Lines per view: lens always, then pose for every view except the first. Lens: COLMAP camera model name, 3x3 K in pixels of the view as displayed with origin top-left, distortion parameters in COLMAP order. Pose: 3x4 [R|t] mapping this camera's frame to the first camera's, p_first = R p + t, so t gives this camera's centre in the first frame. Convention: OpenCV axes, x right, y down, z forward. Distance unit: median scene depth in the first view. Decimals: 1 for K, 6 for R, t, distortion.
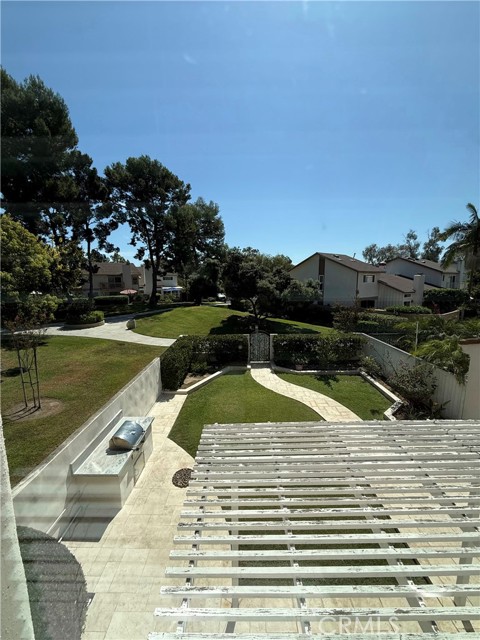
lens RADIAL K [[257.1, 0, 240.6], [0, 257.1, 319.9], [0, 0, 1]] dist [0.001132, 0.000030]
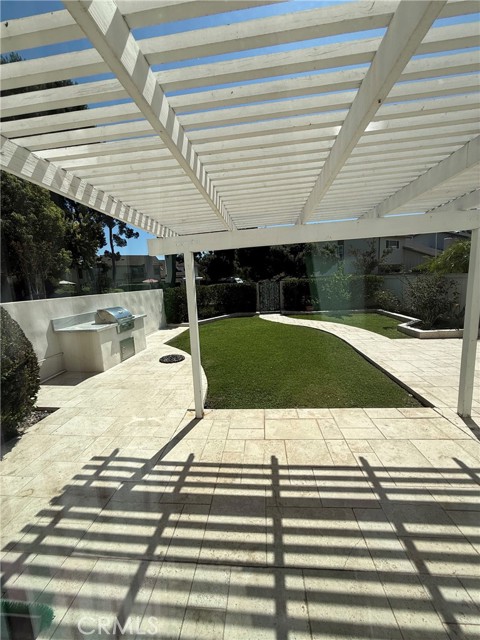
lens RADIAL K [[257.1, 0, 239.5], [0, 257.1, 320.6], [0, 0, 1]] dist [0.001132, 0.000030]
pose [[0.994740, -0.027118, -0.098780, 0.039601], [0.027094, 0.999632, -0.001584, 0.142407], [0.098786, -0.001101, 0.995108, 0.019373]]
